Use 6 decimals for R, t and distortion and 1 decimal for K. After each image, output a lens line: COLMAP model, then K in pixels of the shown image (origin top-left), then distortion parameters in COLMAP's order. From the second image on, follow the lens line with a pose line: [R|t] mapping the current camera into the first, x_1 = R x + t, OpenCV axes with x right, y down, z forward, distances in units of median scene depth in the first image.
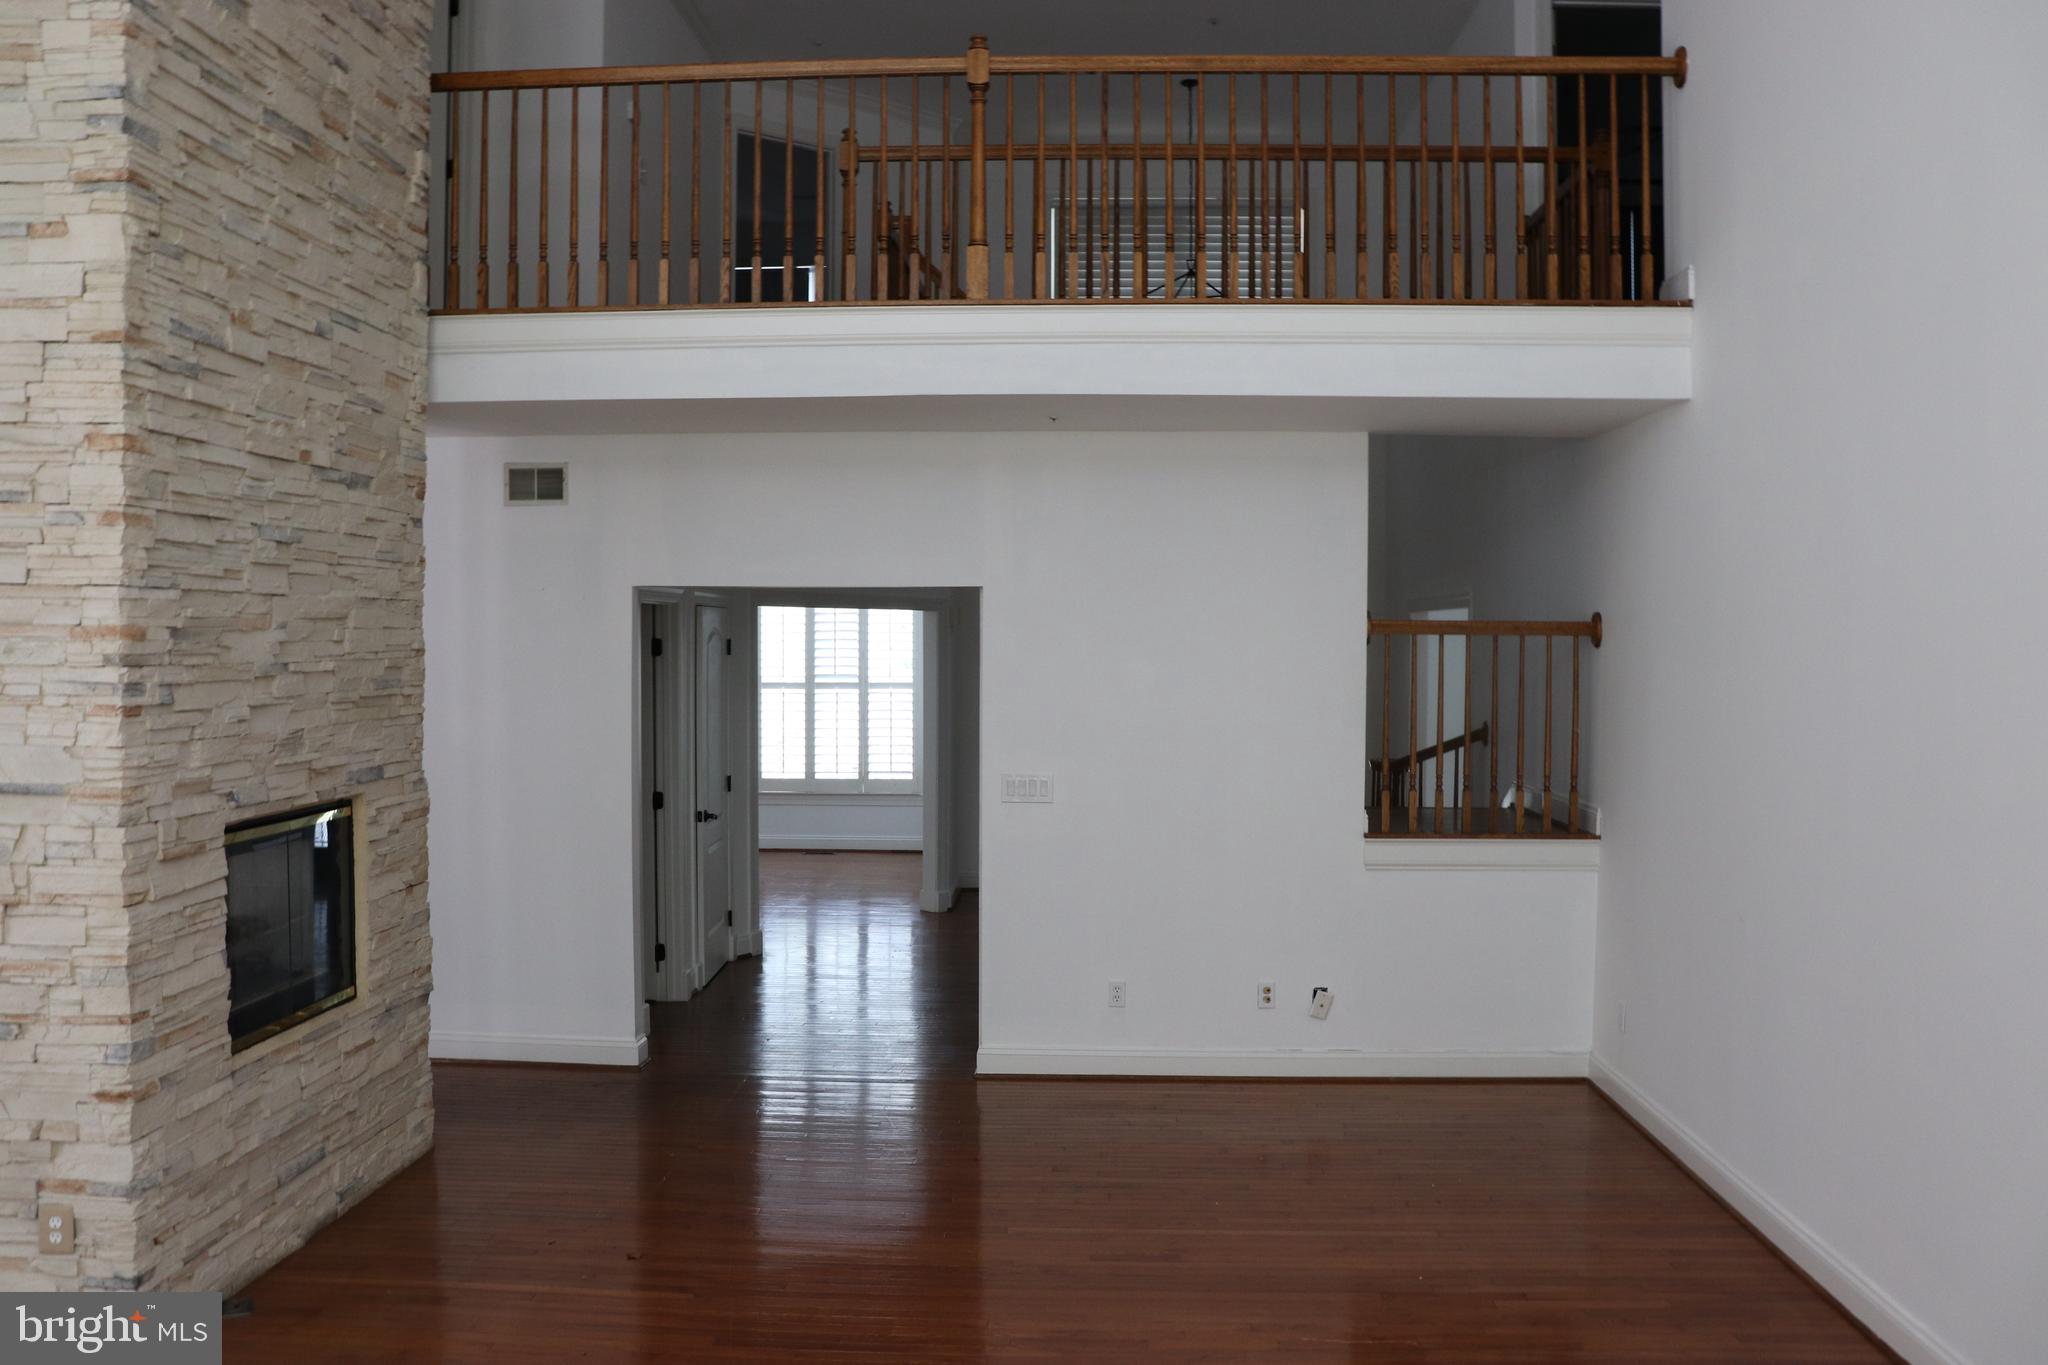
lens RADIAL K [[1691.0, 0, 1027.3], [0, 1691.0, 676.4], [0, 0, 1]] dist [-0.156276, 0.122992]
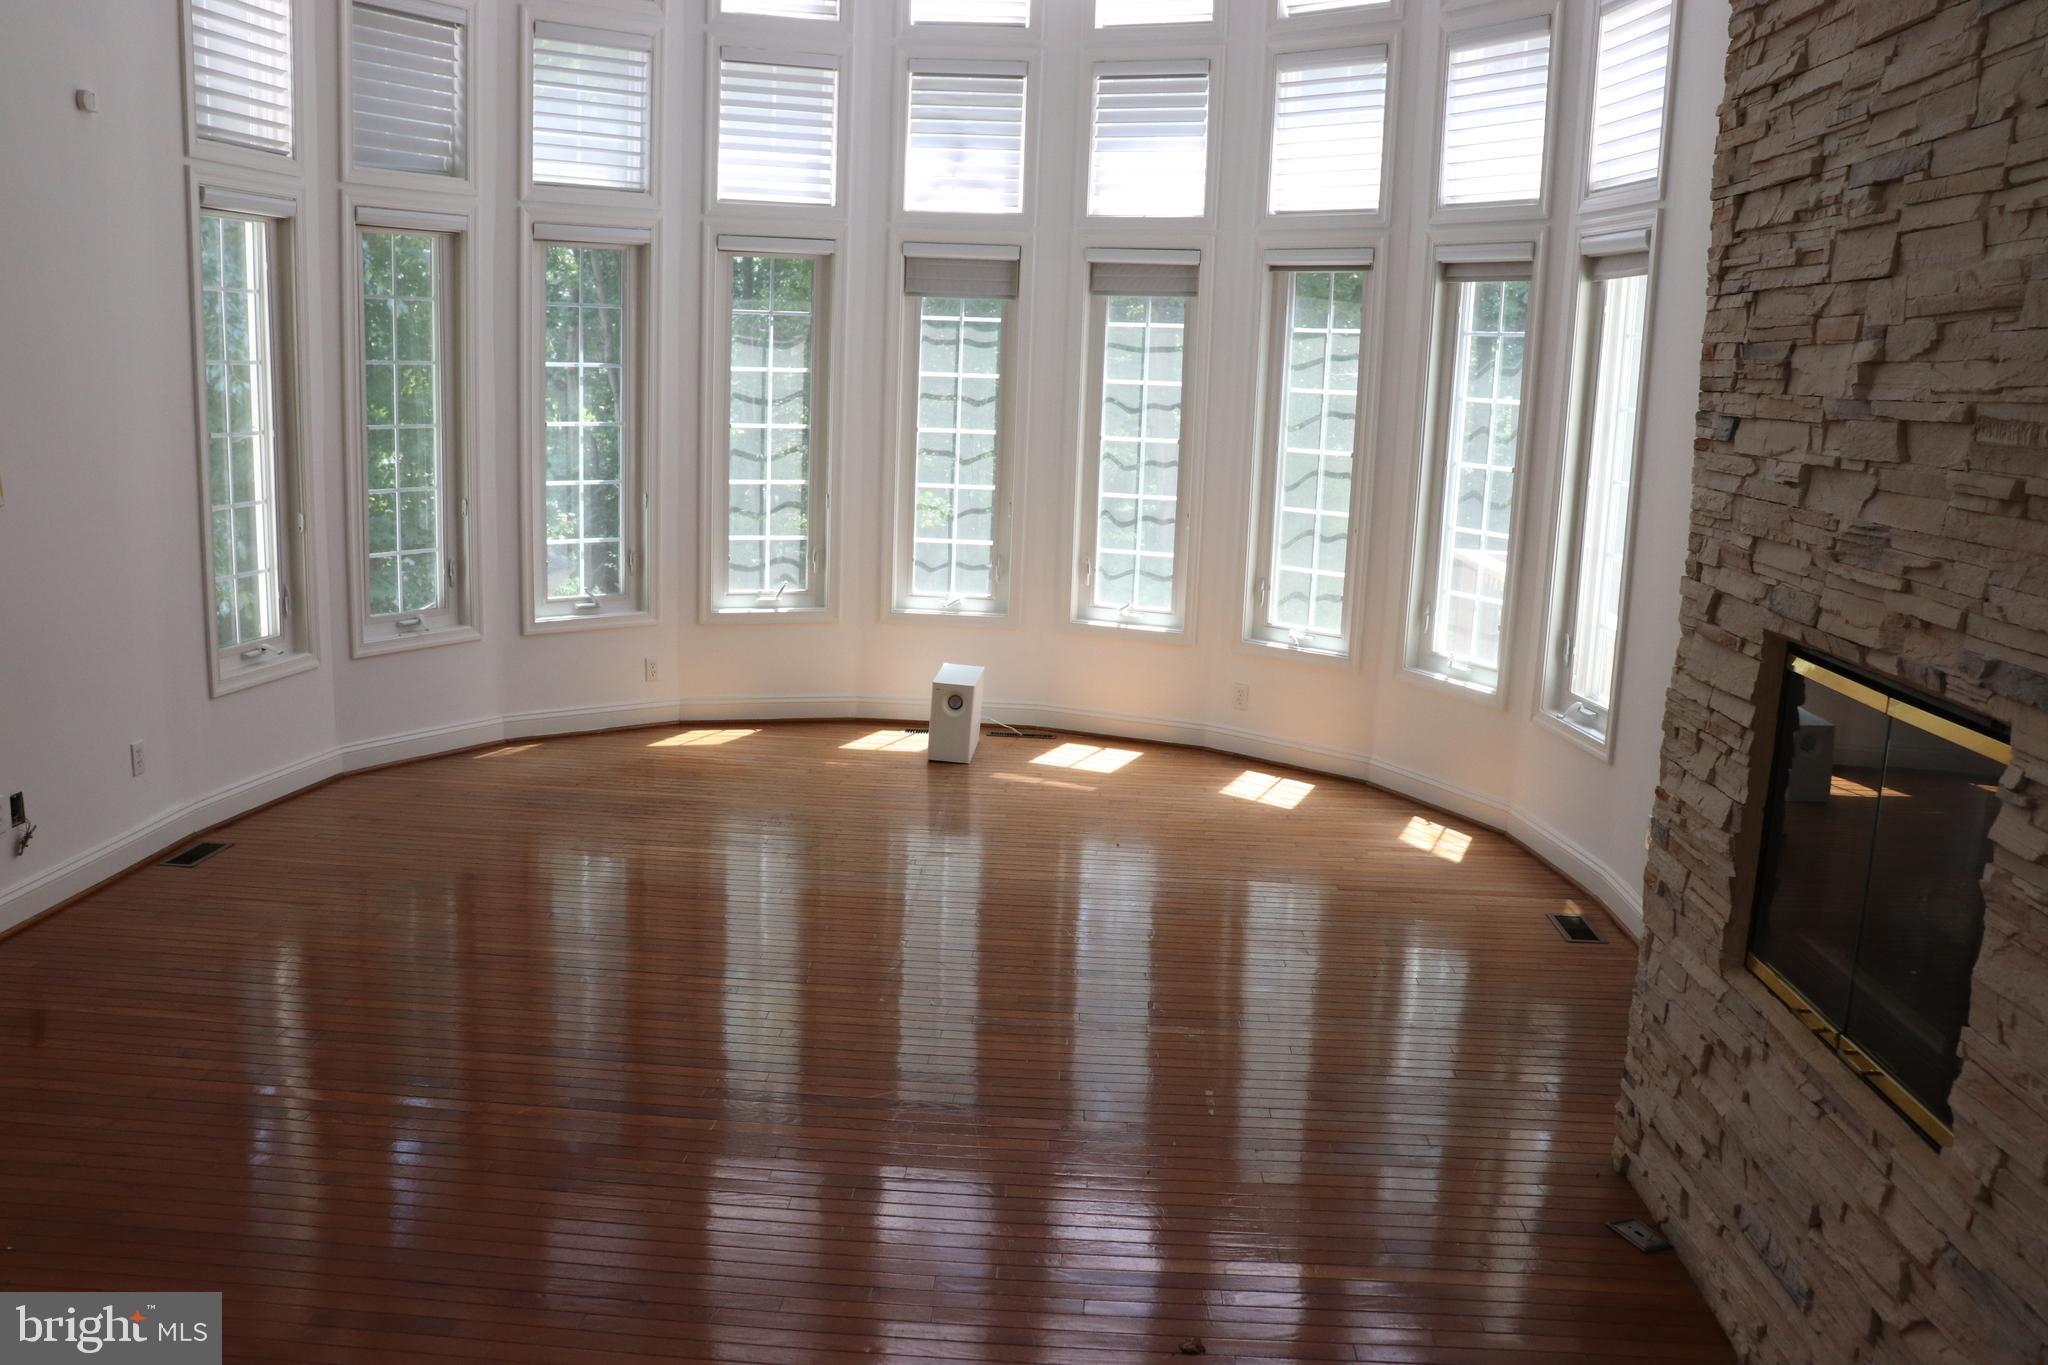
lens RADIAL K [[1691.0, 0, 1028.5], [0, 1691.0, 693.0], [0, 0, 1]] dist [-0.156276, 0.122992]
pose [[-0.999248, -0.038594, -0.003797, -0.175166], [-0.038527, 0.976784, 0.210734, -0.017525], [-0.004425, 0.210722, -0.977536, 1.650741]]
